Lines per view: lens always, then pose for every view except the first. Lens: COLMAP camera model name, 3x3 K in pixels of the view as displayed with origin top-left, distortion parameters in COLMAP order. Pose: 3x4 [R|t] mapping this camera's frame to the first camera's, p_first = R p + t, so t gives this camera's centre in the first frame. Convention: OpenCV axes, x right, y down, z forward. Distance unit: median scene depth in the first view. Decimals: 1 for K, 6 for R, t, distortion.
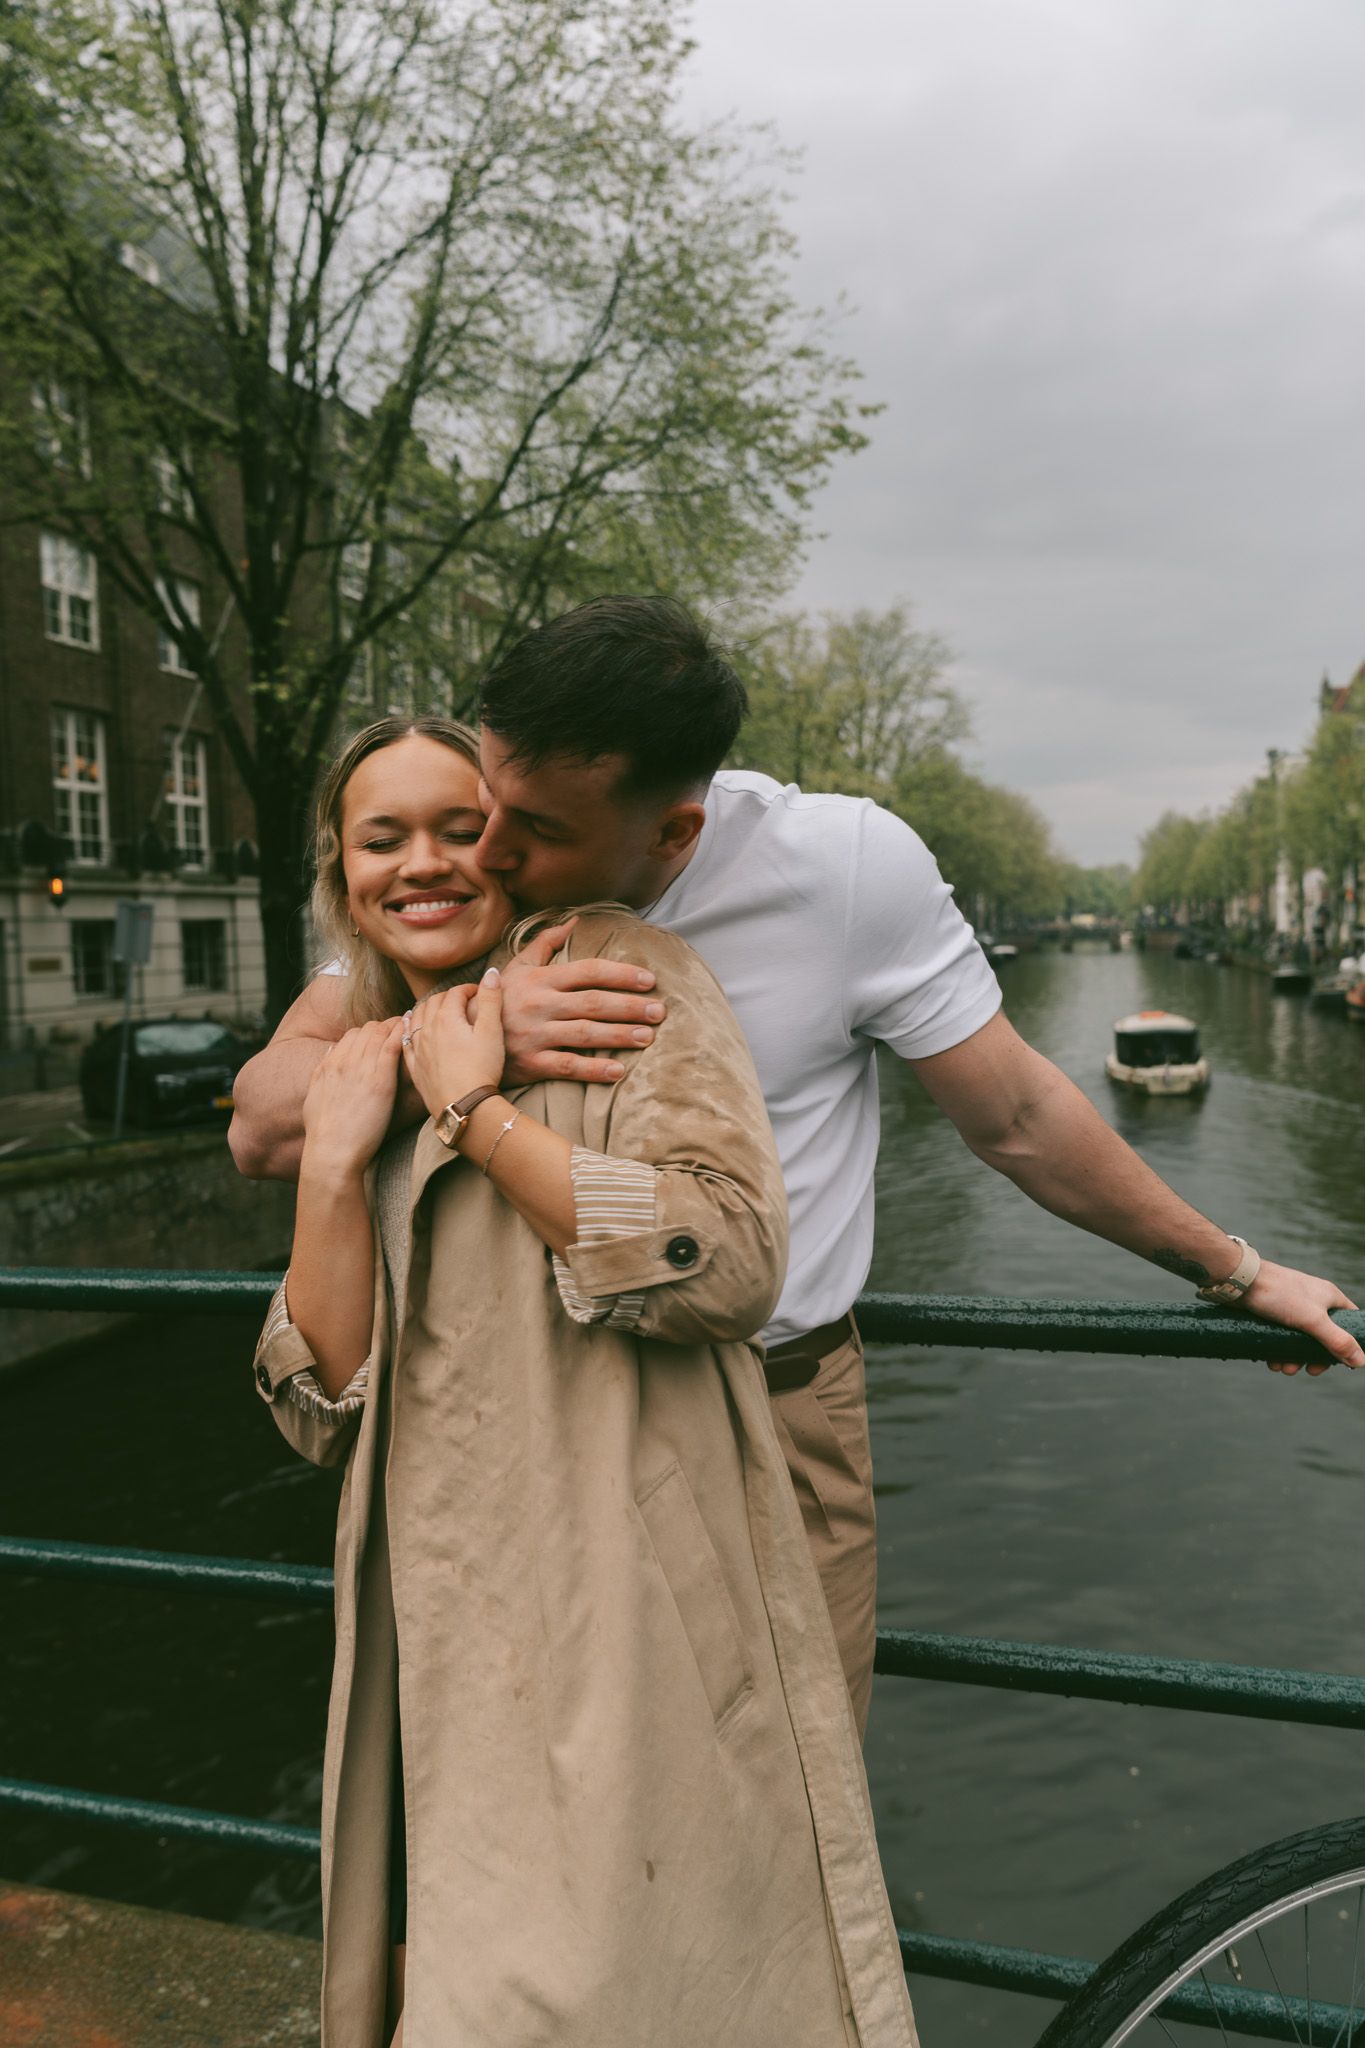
lens RADIAL K [[1373.9, 0, 682.5], [0, 1373.9, 1024.0], [0, 0, 1]] dist [-0.042693, -0.000382]
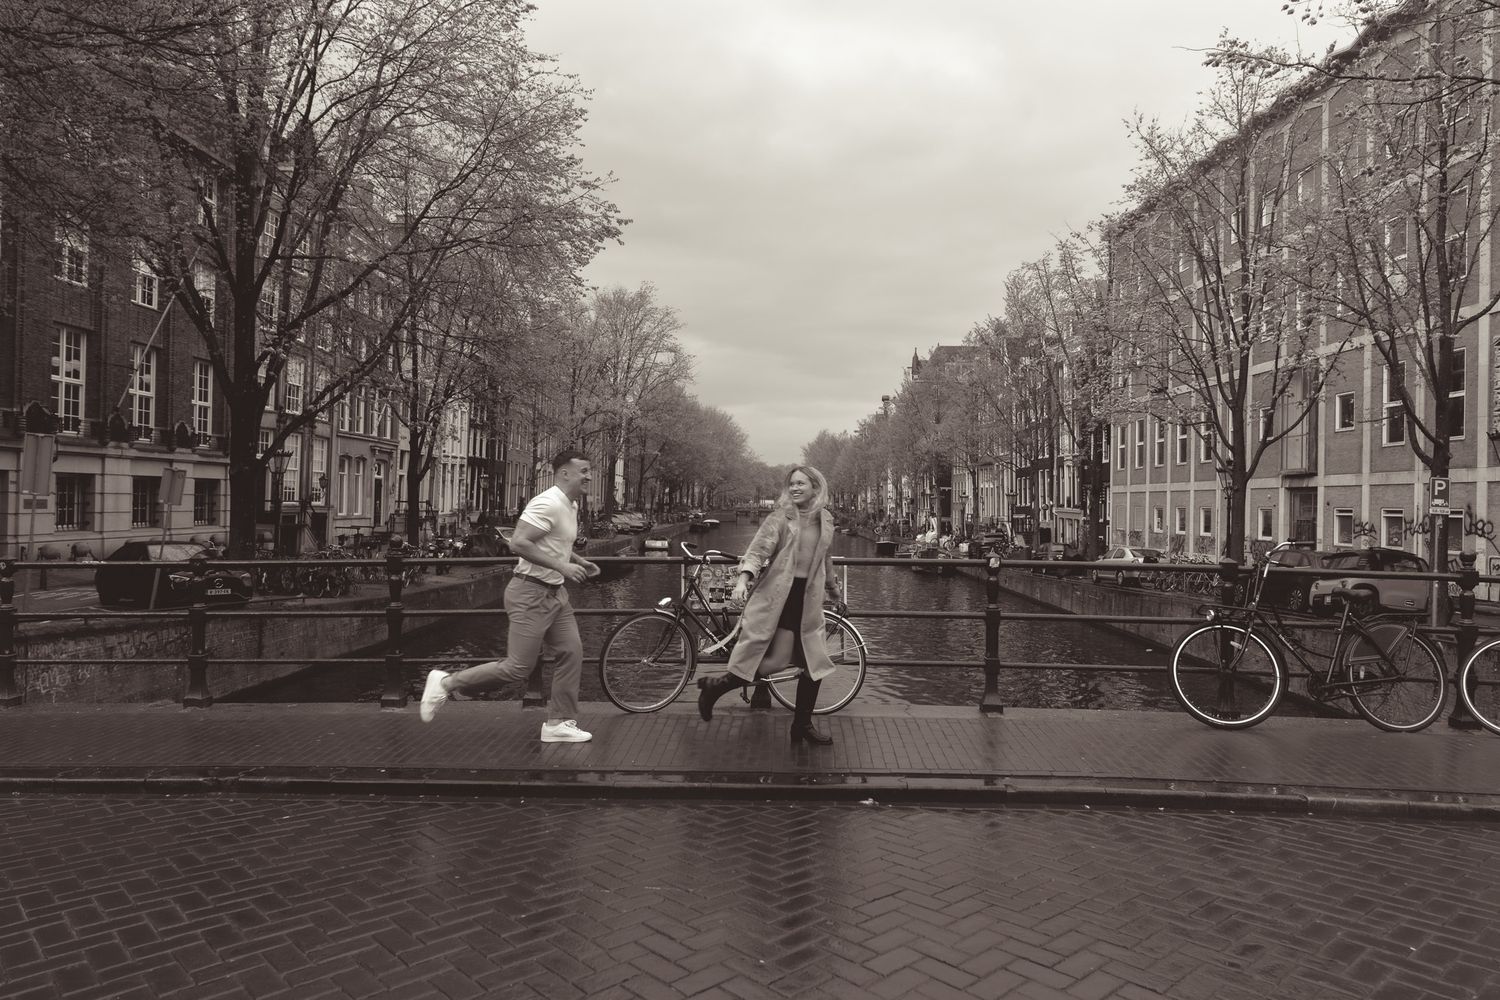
lens RADIAL K [[992.1, 0, 750.0], [0, 992.1, 500.0], [0, 0, 1]] dist [0.001851, 0.000749]
pose [[0.963860, 0.042254, 0.263039, -0.019587], [-0.023298, 0.996928, -0.074773, 0.011985], [-0.265390, 0.065942, 0.961883, -0.179294]]
